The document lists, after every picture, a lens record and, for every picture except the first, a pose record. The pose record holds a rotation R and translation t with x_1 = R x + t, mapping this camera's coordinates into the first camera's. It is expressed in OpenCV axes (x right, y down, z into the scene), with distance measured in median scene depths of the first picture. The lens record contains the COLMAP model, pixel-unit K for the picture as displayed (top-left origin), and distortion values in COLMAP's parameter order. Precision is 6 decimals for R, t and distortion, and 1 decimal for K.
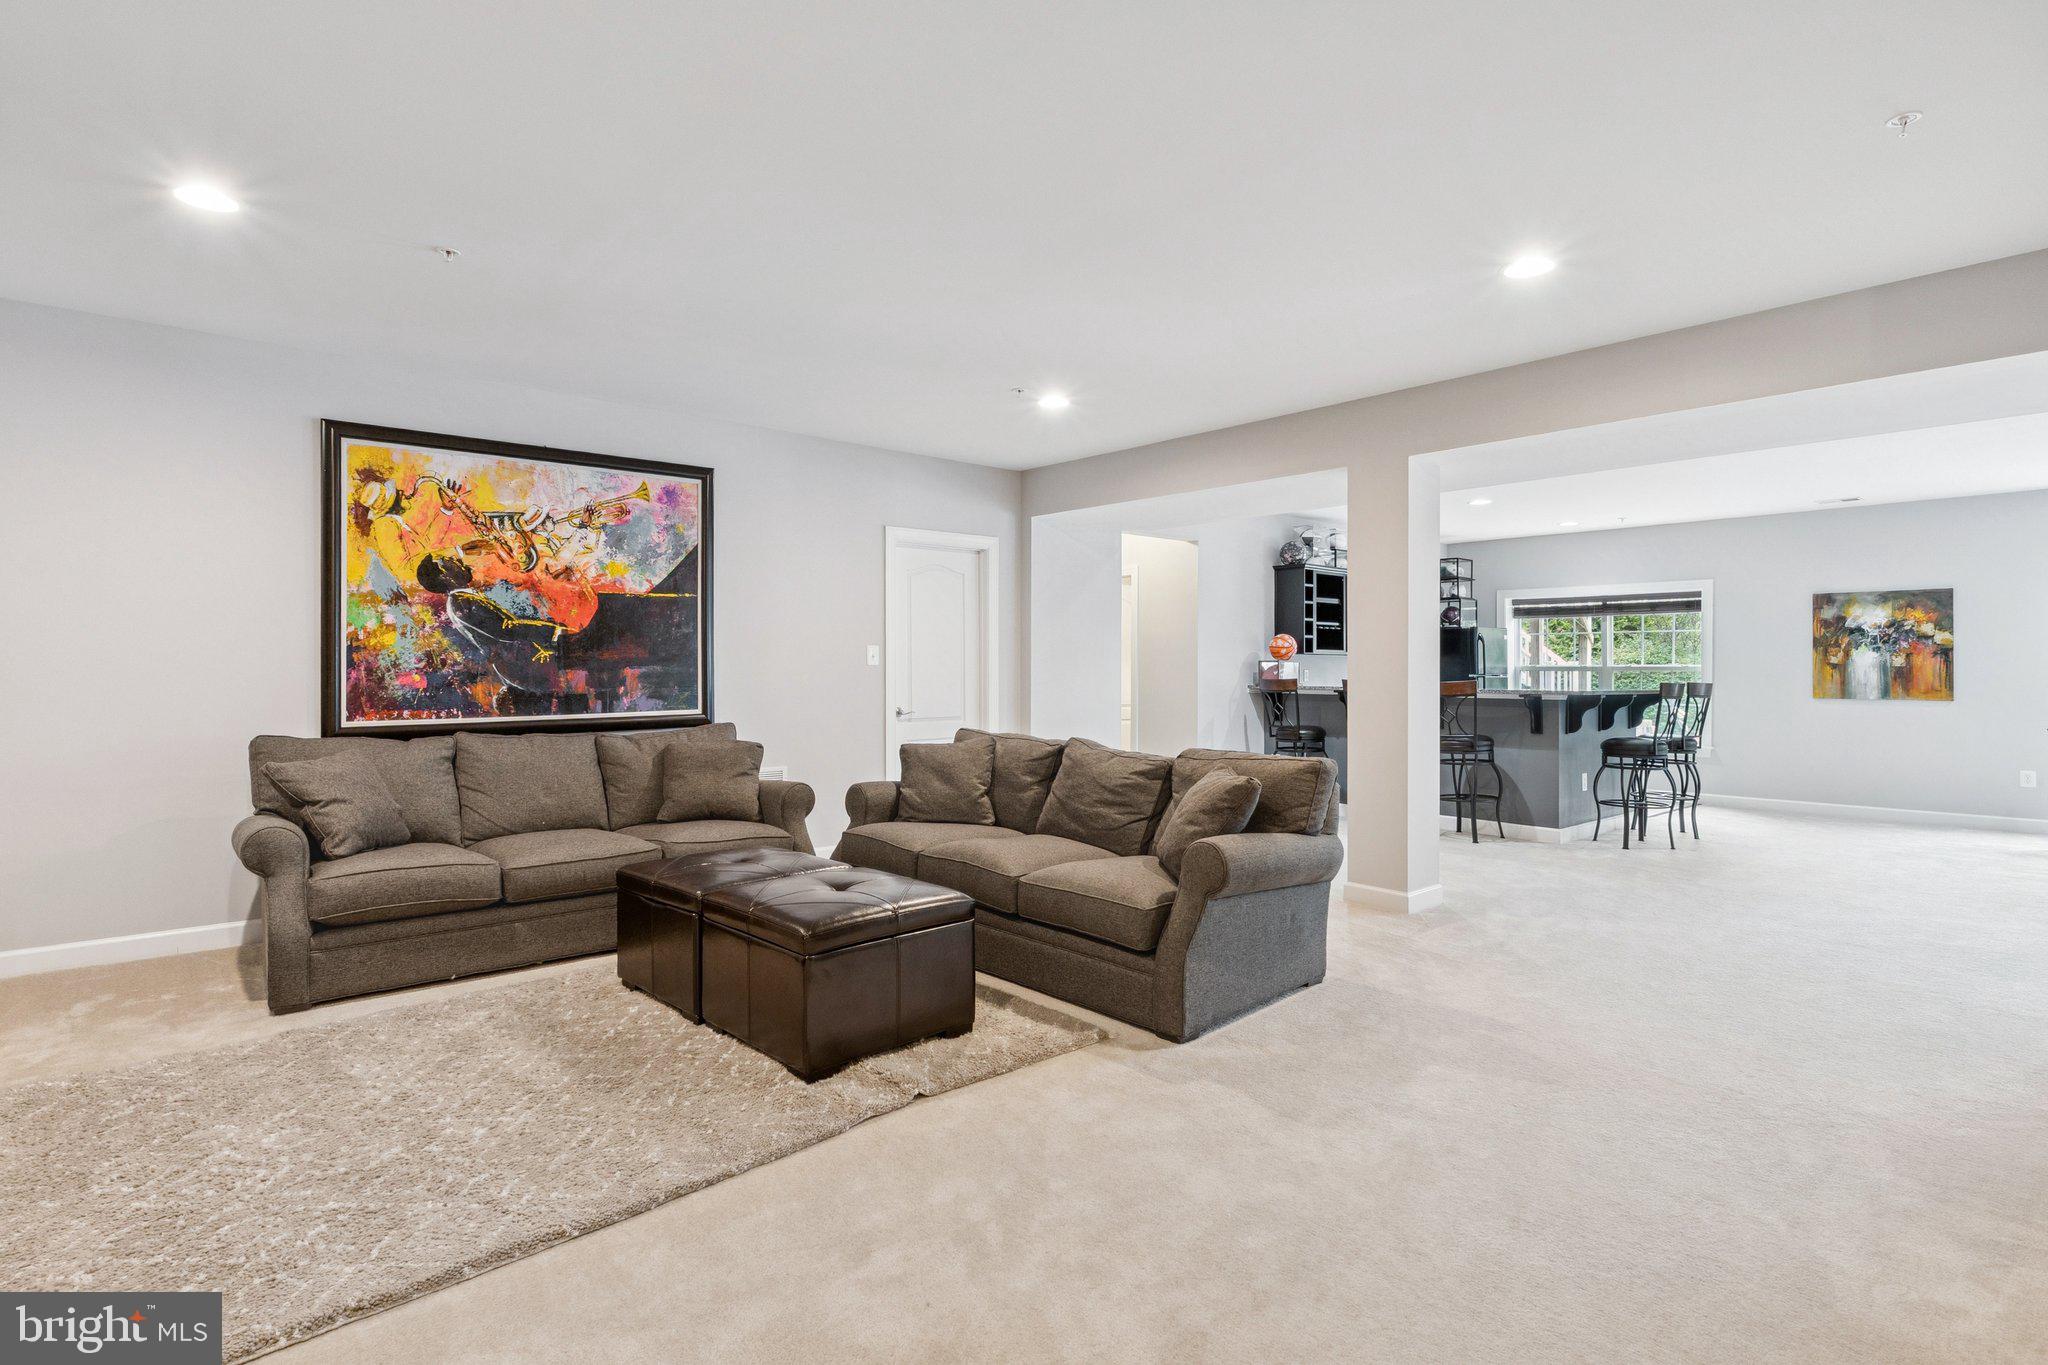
lens RADIAL K [[1011.3, 0, 1012.9], [0, 1011.3, 664.4], [0, 0, 1]] dist [-0.001921, 0.000541]
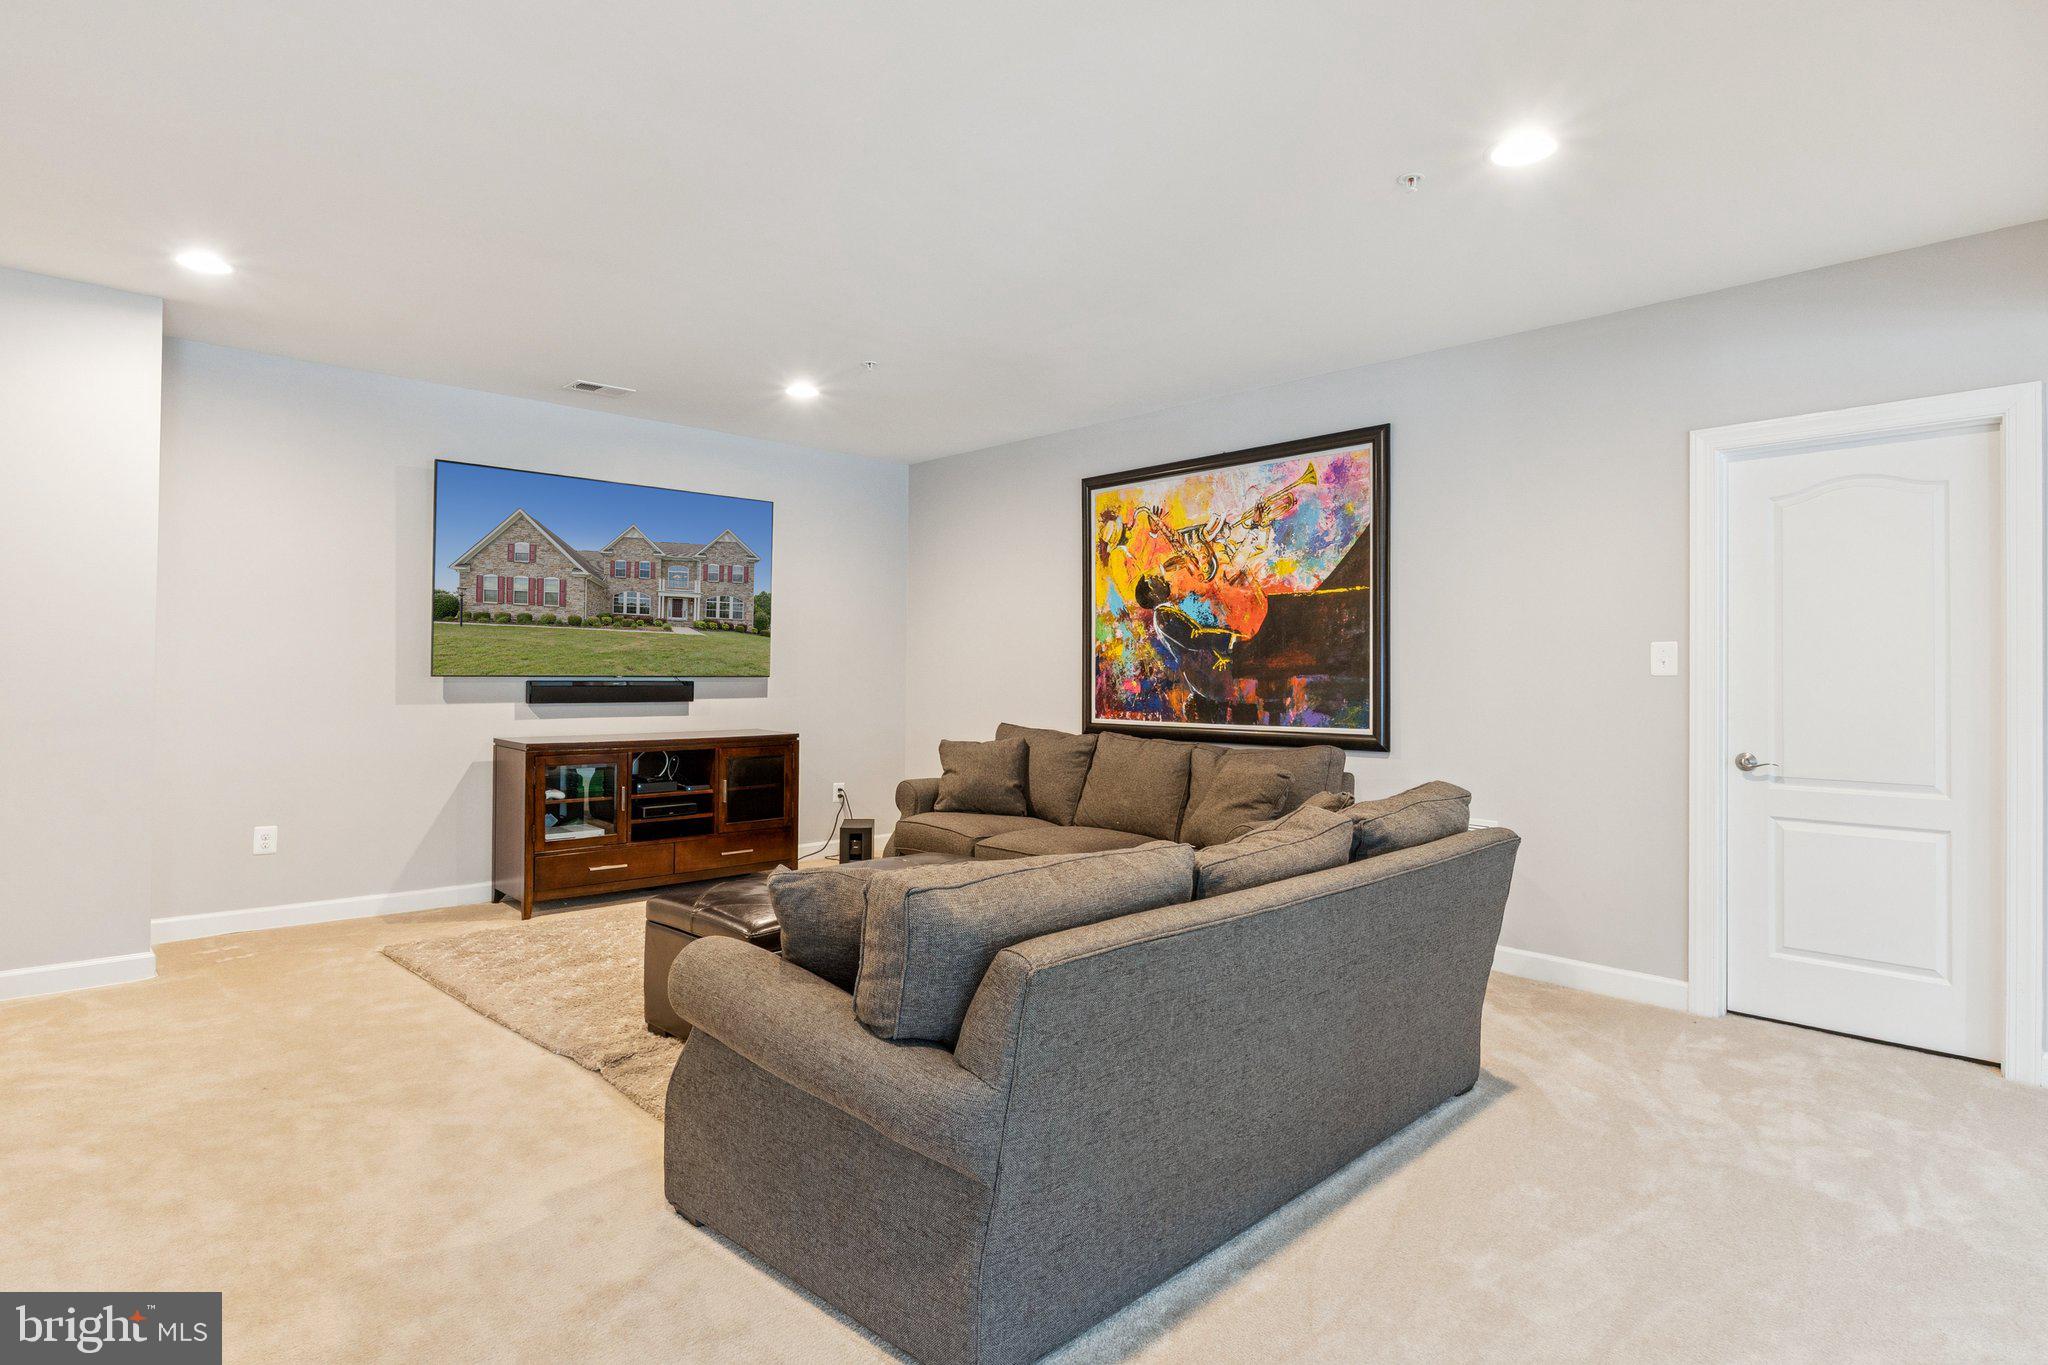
lens RADIAL K [[1076.0, 0, 1029.1], [0, 1076.0, 664.3], [0, 0, 1]] dist [-0.009237, 0.003949]
pose [[0.044962, -0.008314, -0.998954, 0.579339], [-0.004929, 0.999951, -0.008544, 0.001771], [0.998977, 0.005308, 0.044919, 0.760858]]
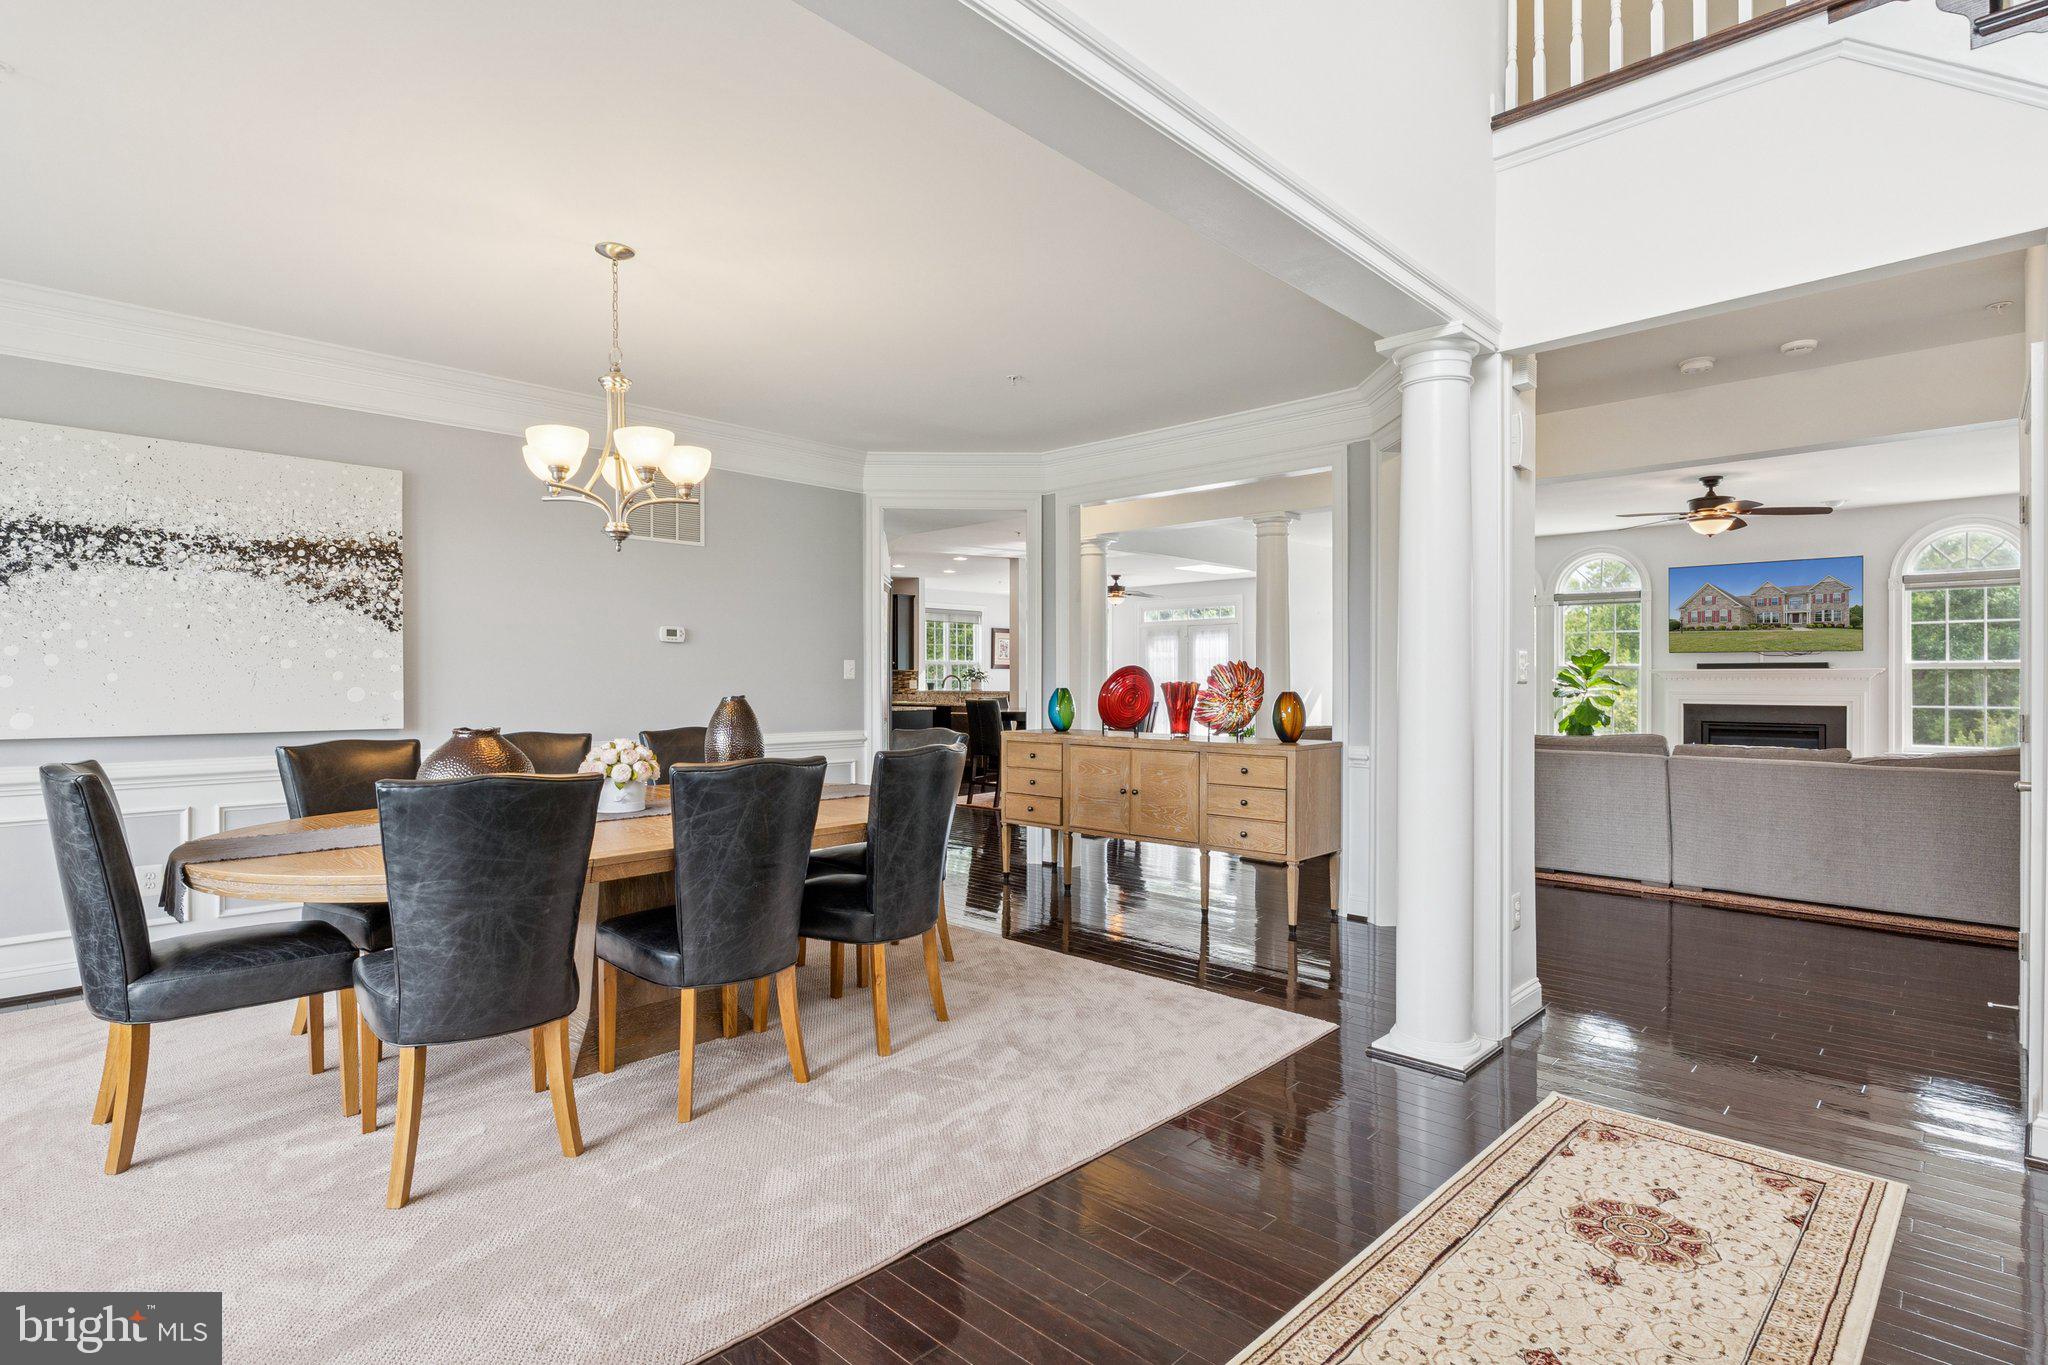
lens RADIAL K [[1011.3, 0, 1020.6], [0, 1011.3, 691.7], [0, 0, 1]] dist [-0.001921, 0.000541]
pose [[-0.998463, 0.000498, -0.055421, 1.245941], [-0.000359, 0.999881, 0.015452, 0.062772], [0.055422, 0.015448, -0.998343, 2.604493]]
